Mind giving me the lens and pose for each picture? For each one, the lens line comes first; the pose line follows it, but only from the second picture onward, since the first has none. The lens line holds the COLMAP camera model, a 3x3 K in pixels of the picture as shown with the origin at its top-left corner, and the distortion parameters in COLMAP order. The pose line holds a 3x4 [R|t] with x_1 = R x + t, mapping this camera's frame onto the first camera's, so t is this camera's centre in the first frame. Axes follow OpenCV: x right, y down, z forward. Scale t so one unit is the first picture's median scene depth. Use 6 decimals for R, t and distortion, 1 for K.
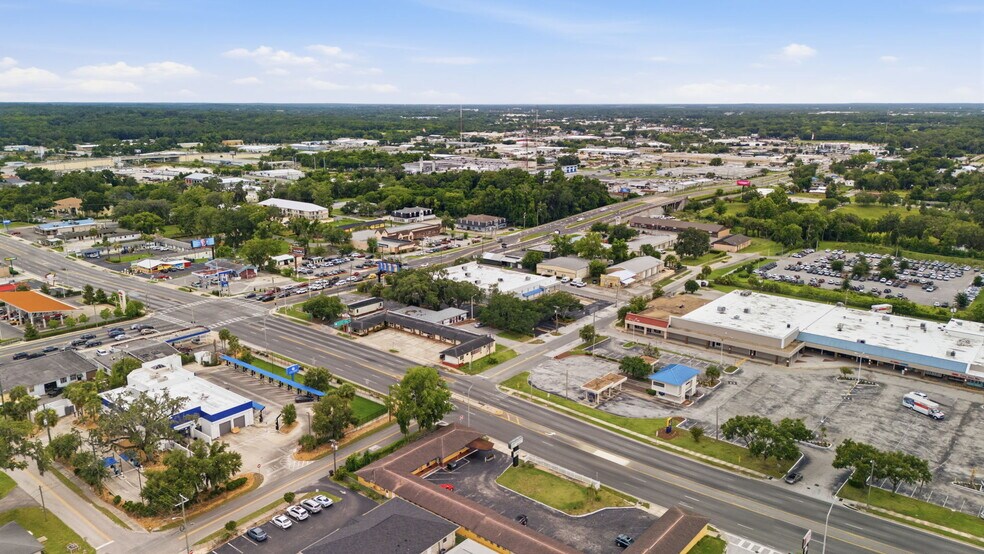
lens RADIAL K [[719.7, 0, 493.4], [0, 719.7, 274.0], [0, 0, 1]] dist [0.086676, -0.089160]
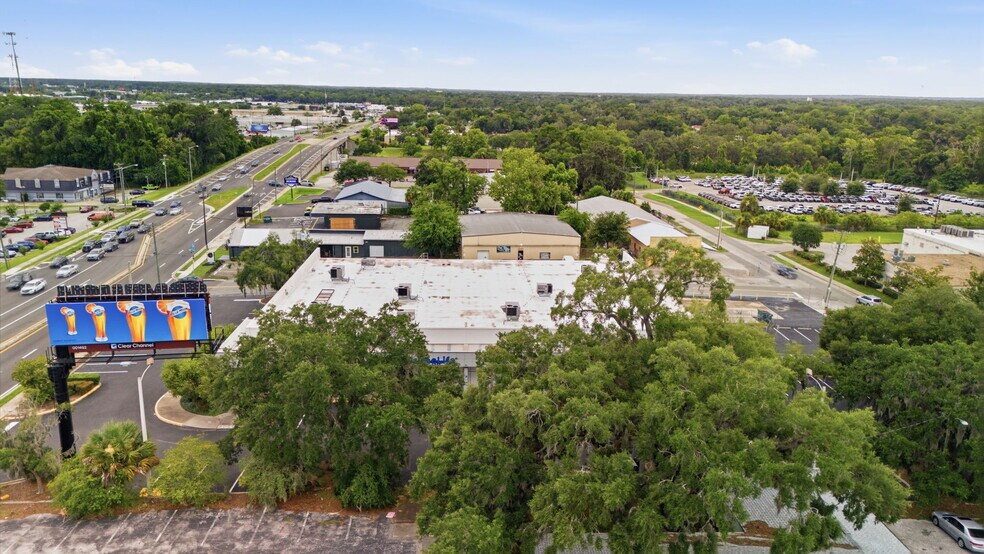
lens RADIAL K [[719.7, 0, 493.4], [0, 719.7, 274.0], [0, 0, 1]] dist [0.086676, -0.089160]
pose [[0.743219, -0.150201, 0.651970, -0.165639], [0.134959, 0.988100, 0.073791, -0.018926], [-0.655295, 0.033147, 0.754646, 0.688221]]
